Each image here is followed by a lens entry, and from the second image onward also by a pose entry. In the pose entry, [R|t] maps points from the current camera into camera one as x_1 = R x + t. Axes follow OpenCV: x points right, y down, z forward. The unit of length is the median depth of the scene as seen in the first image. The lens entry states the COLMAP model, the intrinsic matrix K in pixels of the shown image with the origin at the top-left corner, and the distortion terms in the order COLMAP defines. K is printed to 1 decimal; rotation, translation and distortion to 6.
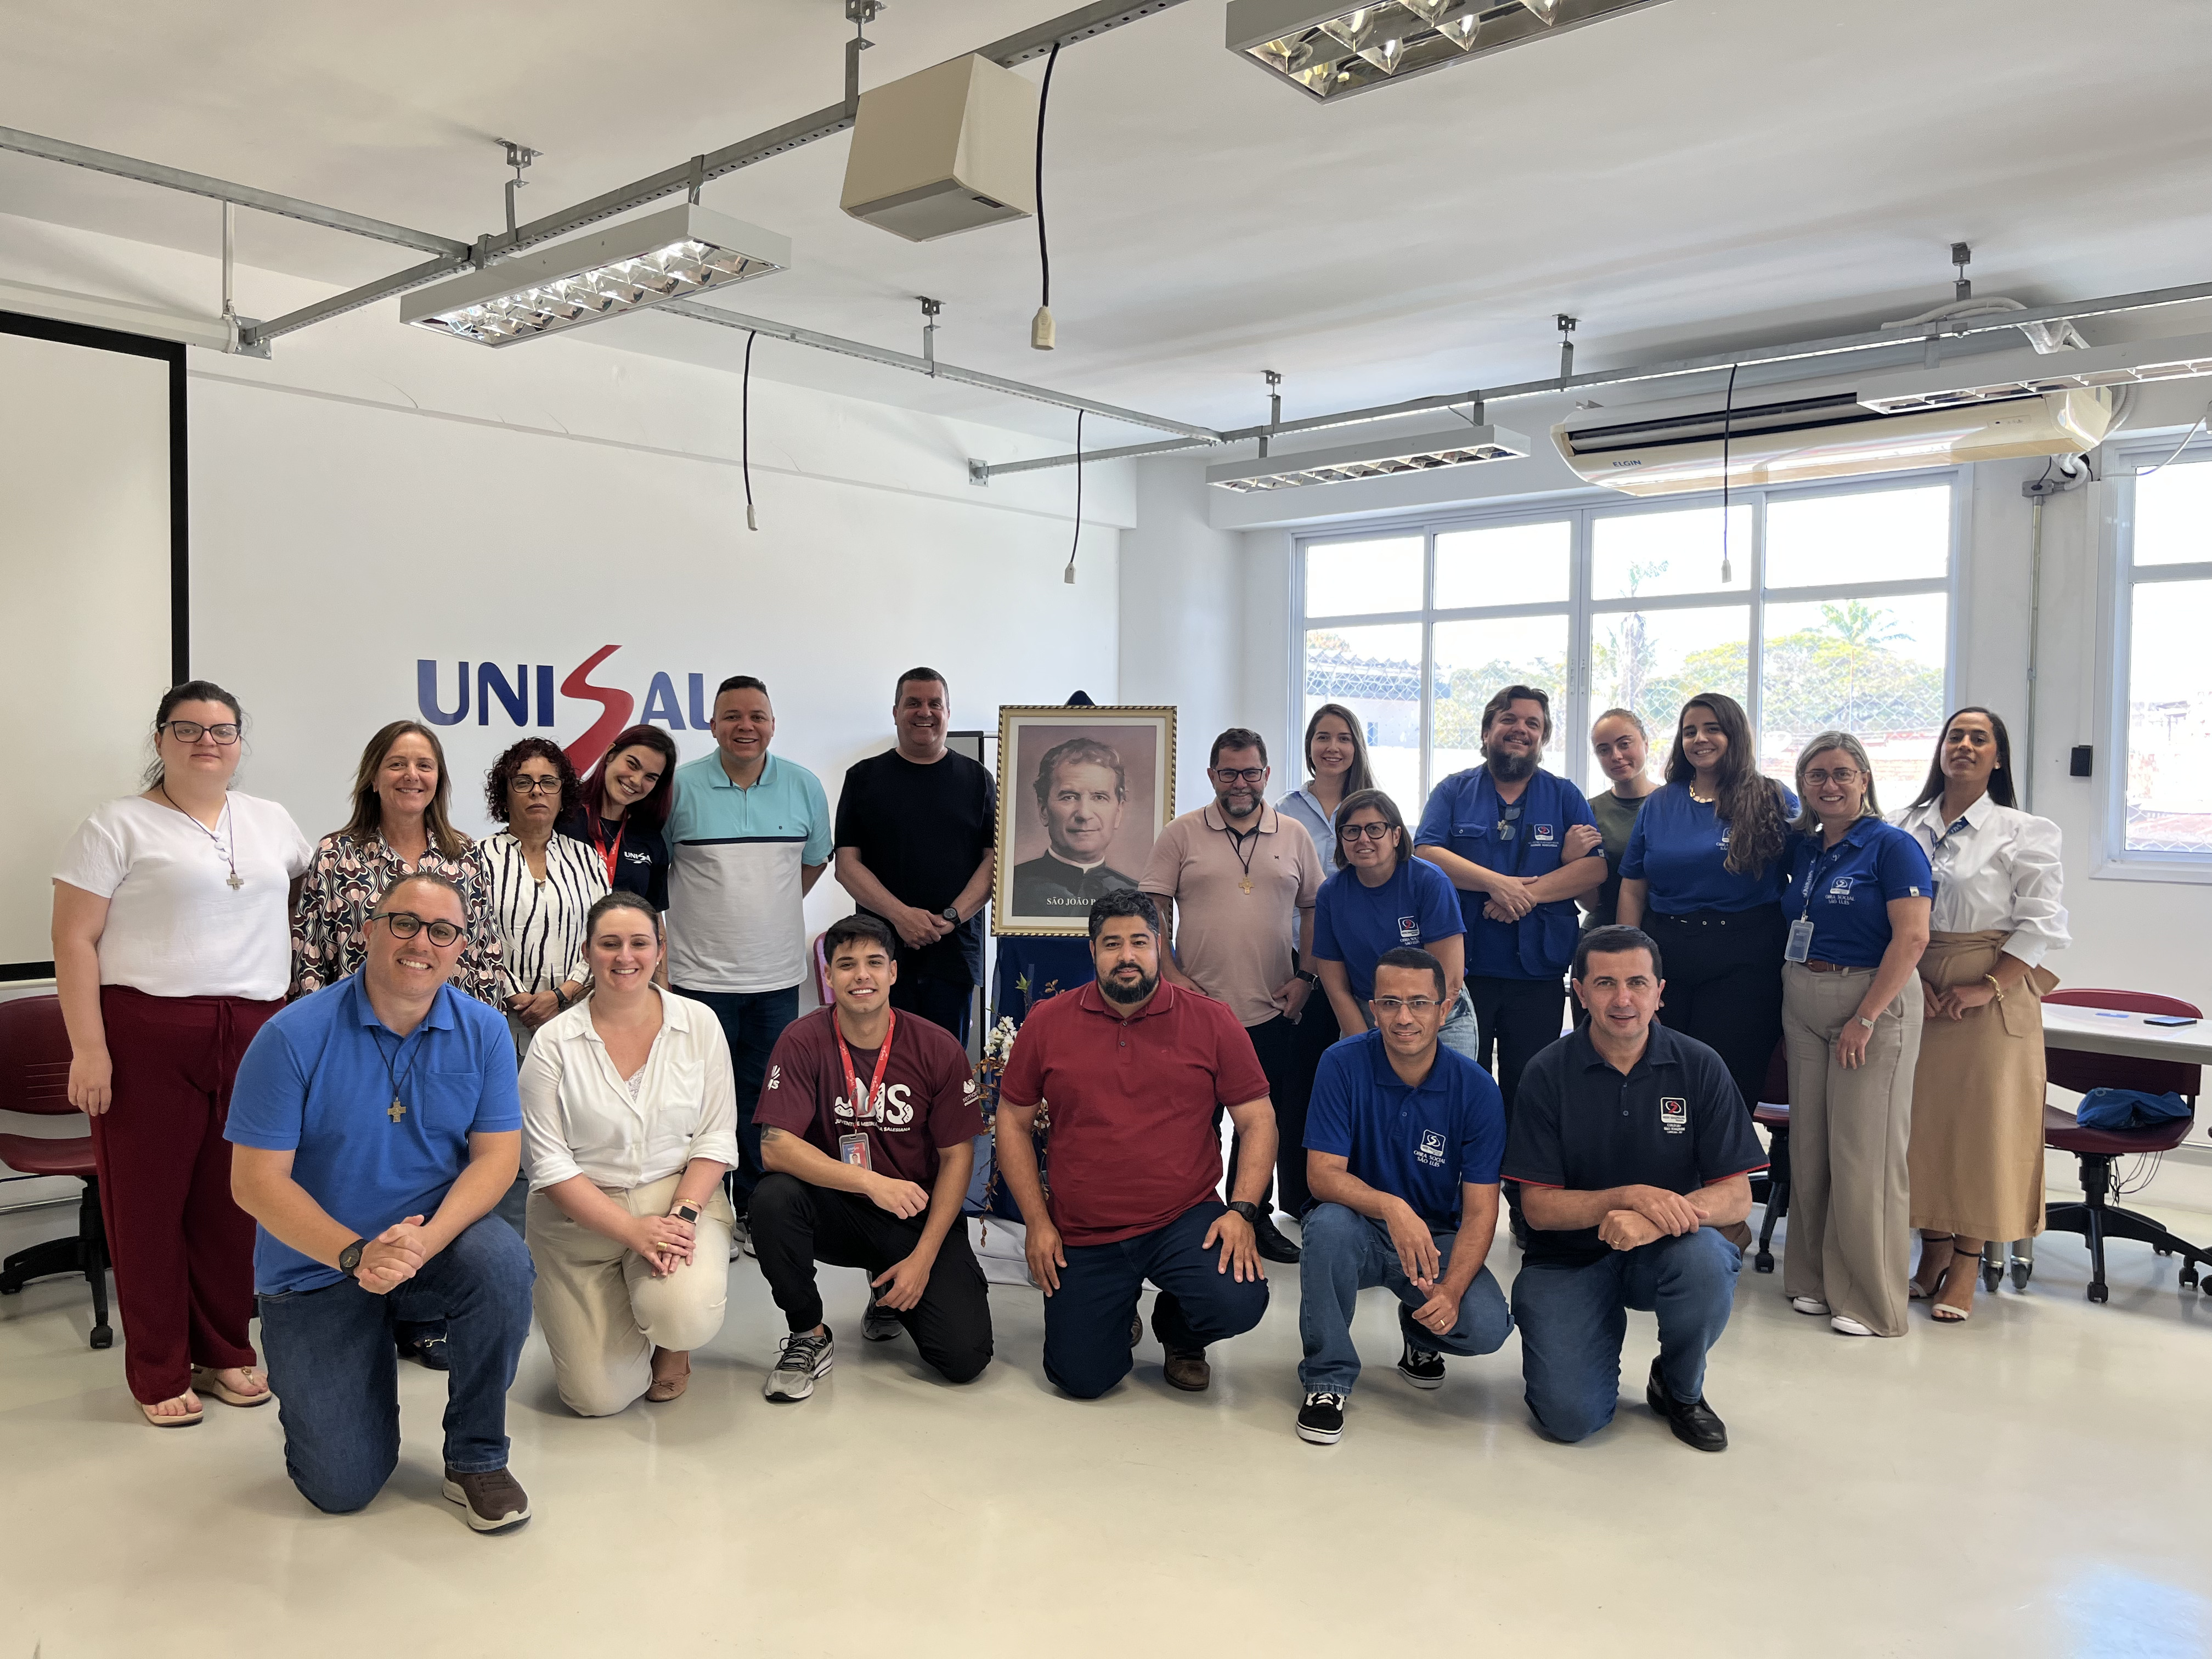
lens RADIAL K [[1651.6, 0, 1101.8], [0, 1651.6, 839.6], [0, 0, 1]] dist [0.010826, -0.014061]
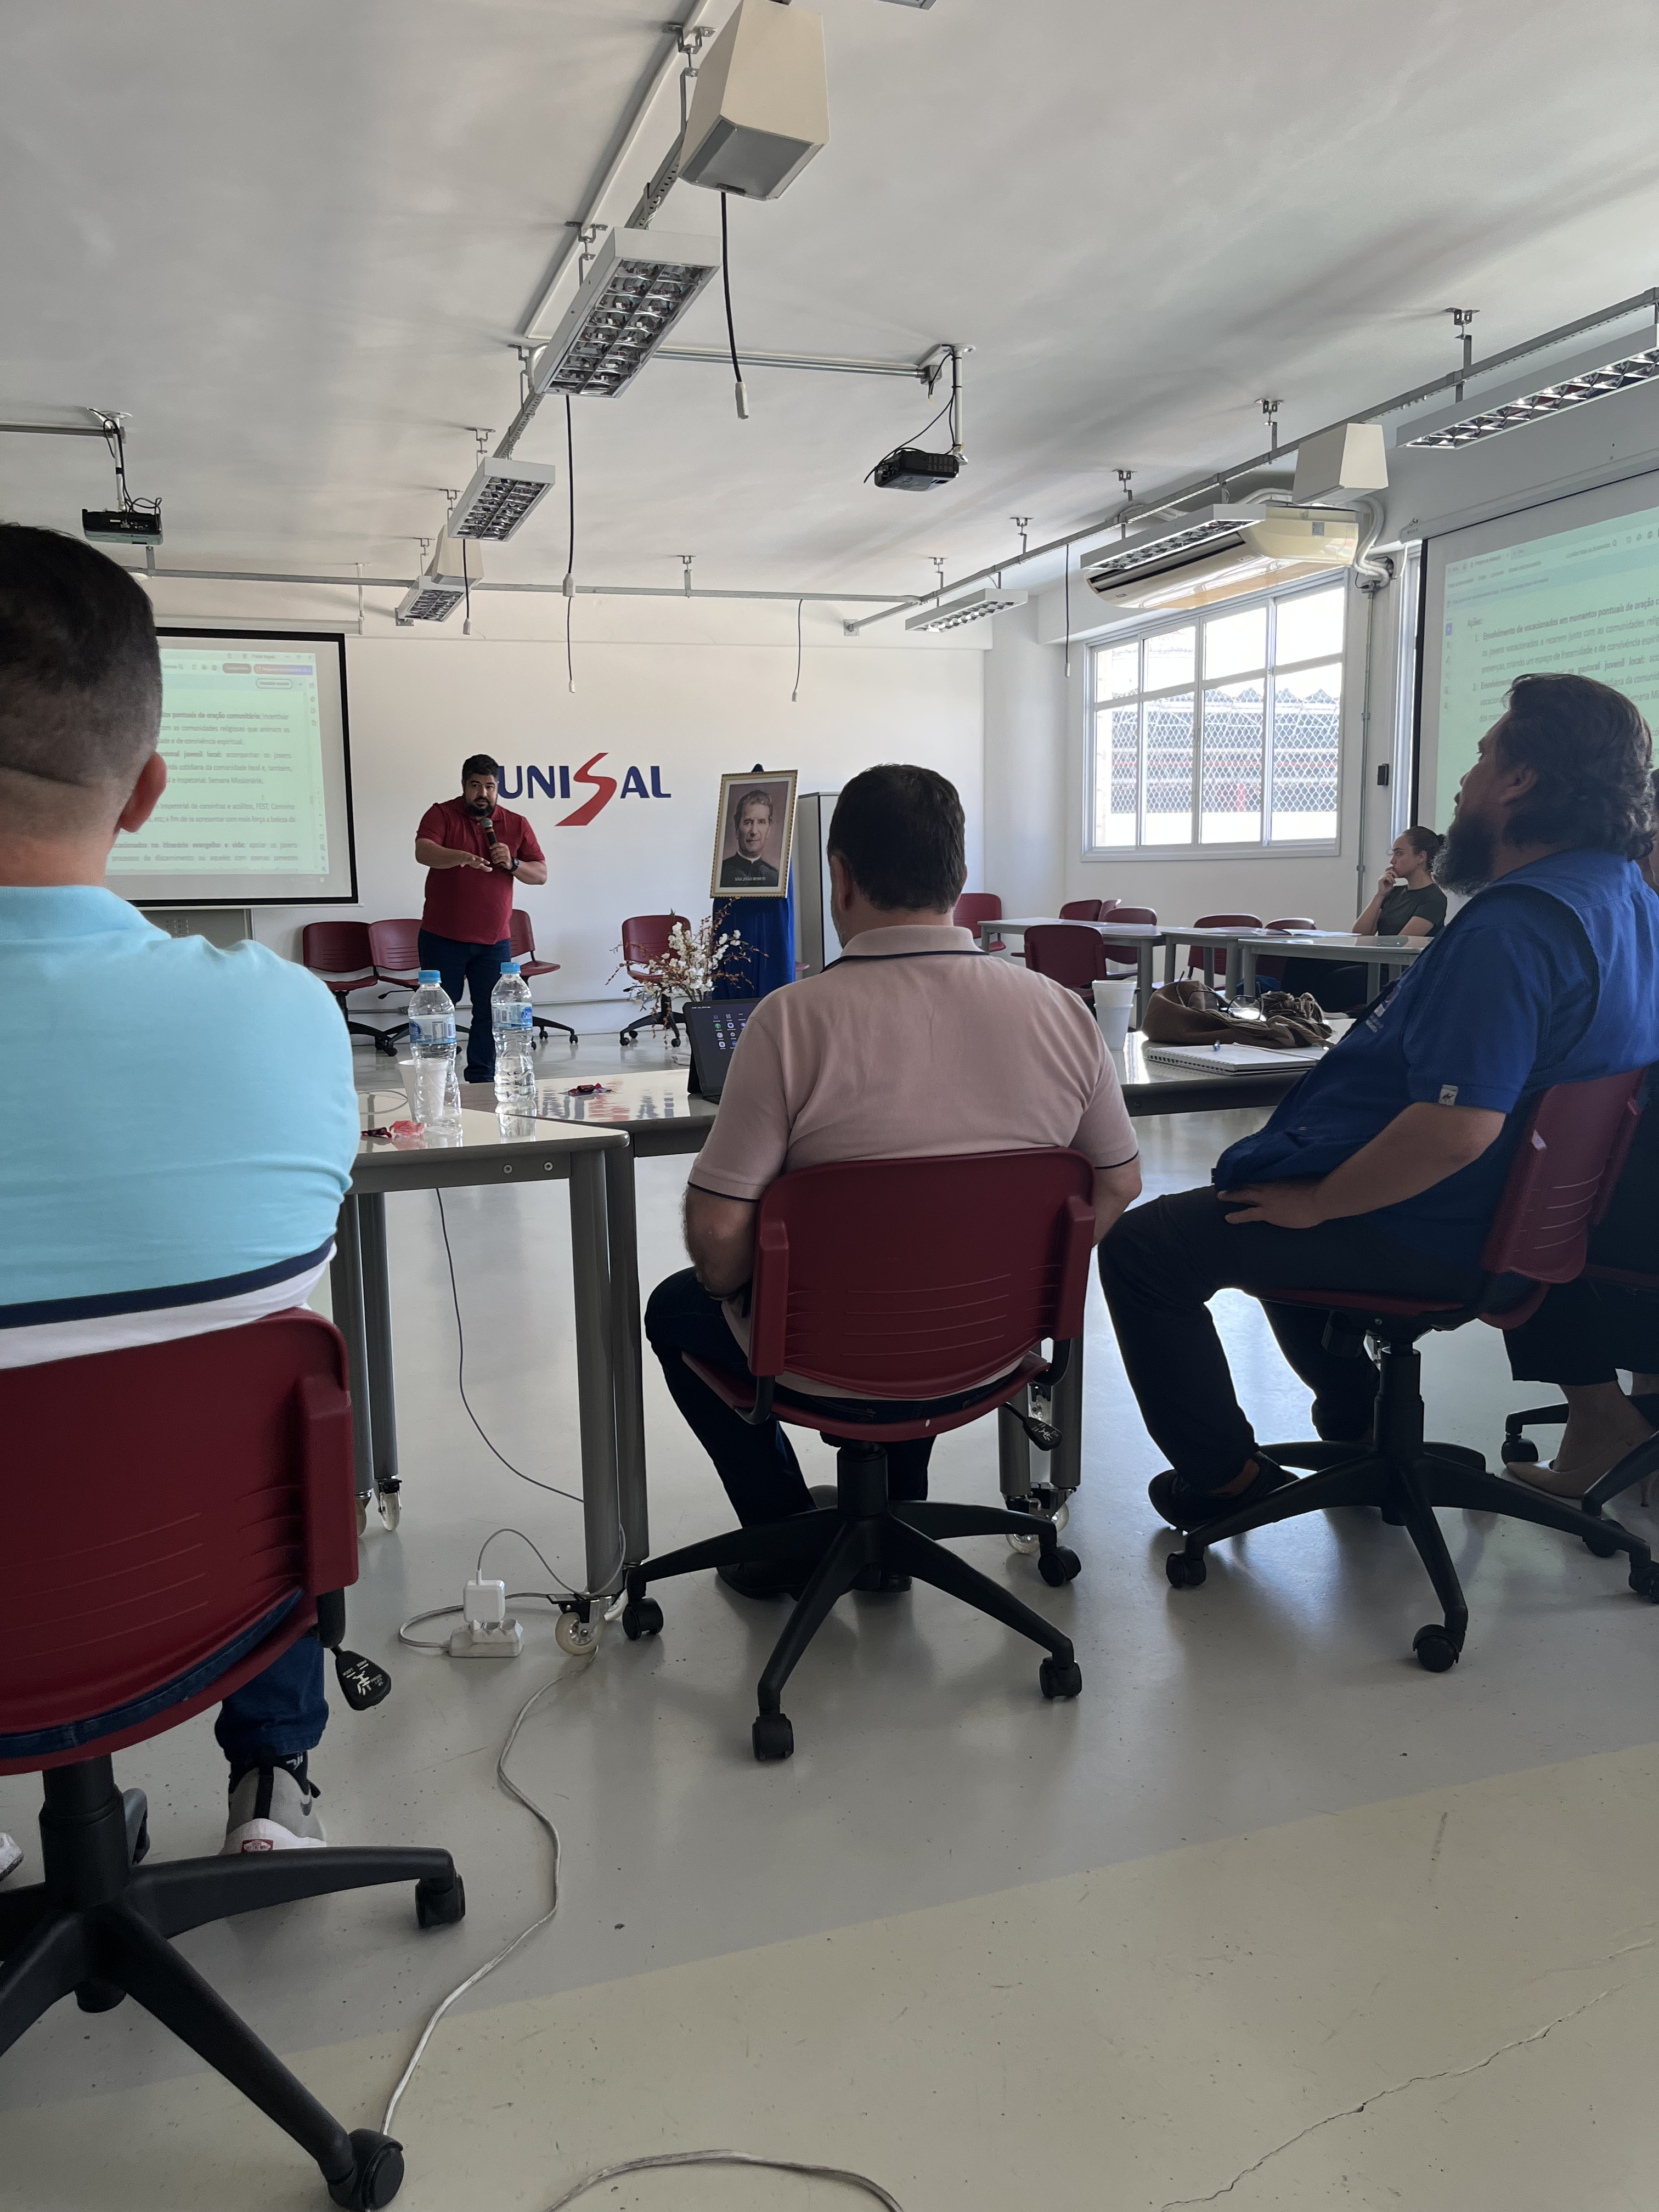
lens RADIAL K [[1651.6, 0, 822.8], [0, 1651.6, 1101.8], [0, 0, 1]] dist [0.010826, -0.014061]
pose [[0.862058, 0.049317, -0.504404, 0.913469], [0.001158, 0.995060, 0.099269, 0.092973], [0.506808, -0.086159, 0.857742, -0.526245]]
